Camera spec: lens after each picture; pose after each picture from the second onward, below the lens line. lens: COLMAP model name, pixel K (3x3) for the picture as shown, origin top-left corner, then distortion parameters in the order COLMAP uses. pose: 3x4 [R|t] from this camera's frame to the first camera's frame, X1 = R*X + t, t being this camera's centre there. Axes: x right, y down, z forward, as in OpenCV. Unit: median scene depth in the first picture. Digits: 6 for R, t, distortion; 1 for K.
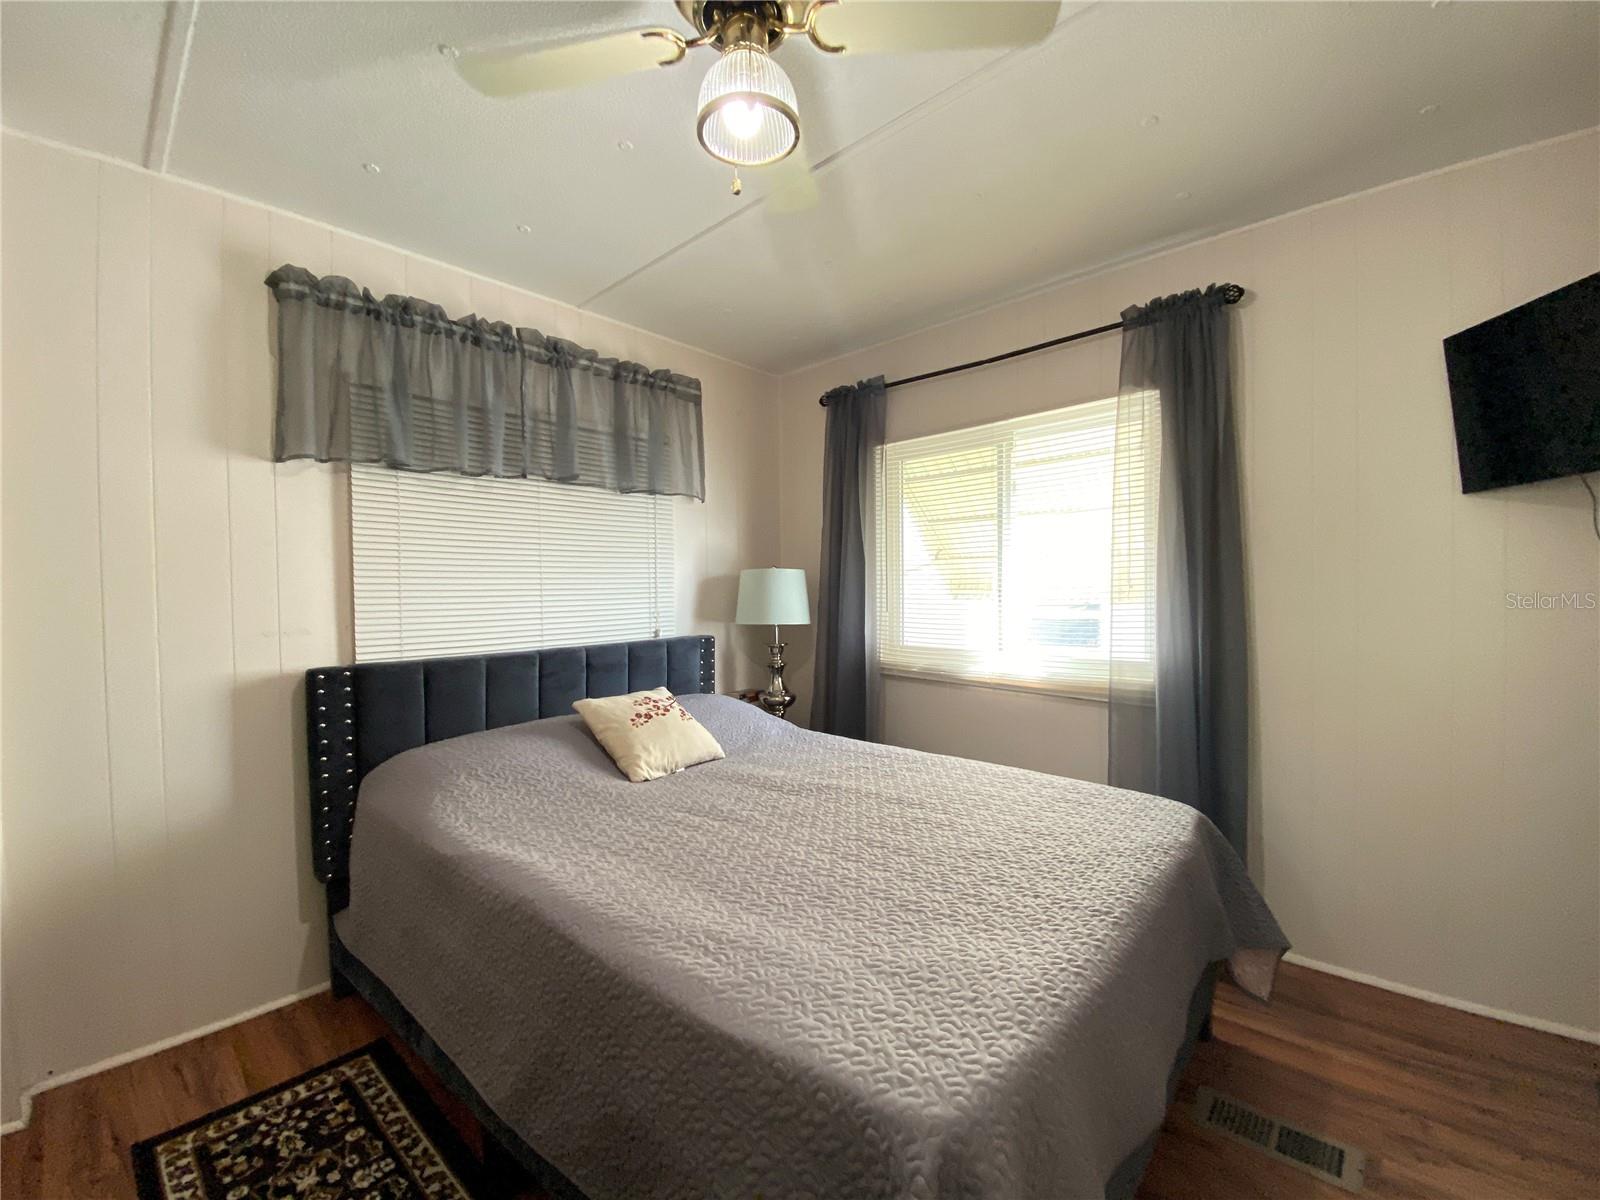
lens RADIAL K [[639.0, 0, 800.0], [0, 639.0, 600.1], [0, 0, 1]] dist [0.032959, -0.026365]
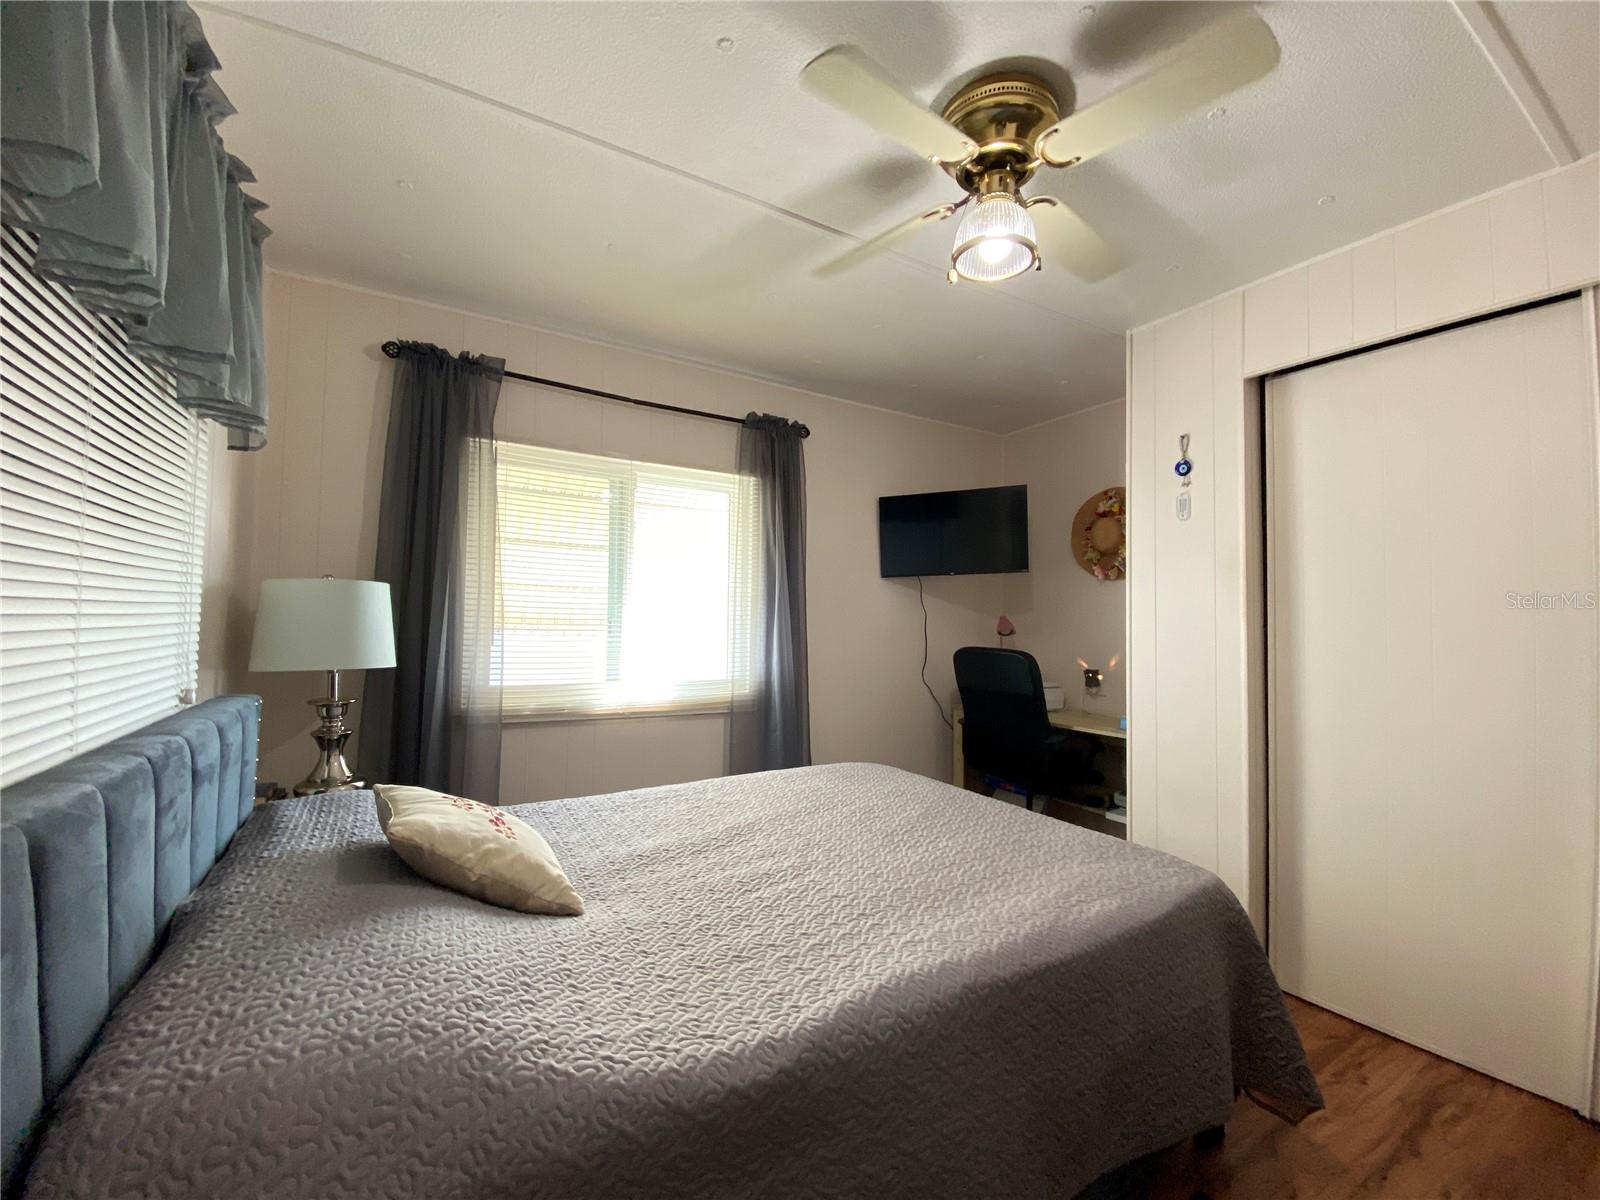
lens RADIAL K [[639.0, 0, 800.0], [0, 639.0, 600.1], [0, 0, 1]] dist [0.032959, -0.026365]
pose [[0.292521, 0.049325, 0.954986, -0.645211], [0.002243, 0.998631, -0.052267, 0.005487], [-0.956256, 0.017431, 0.292010, 0.473866]]
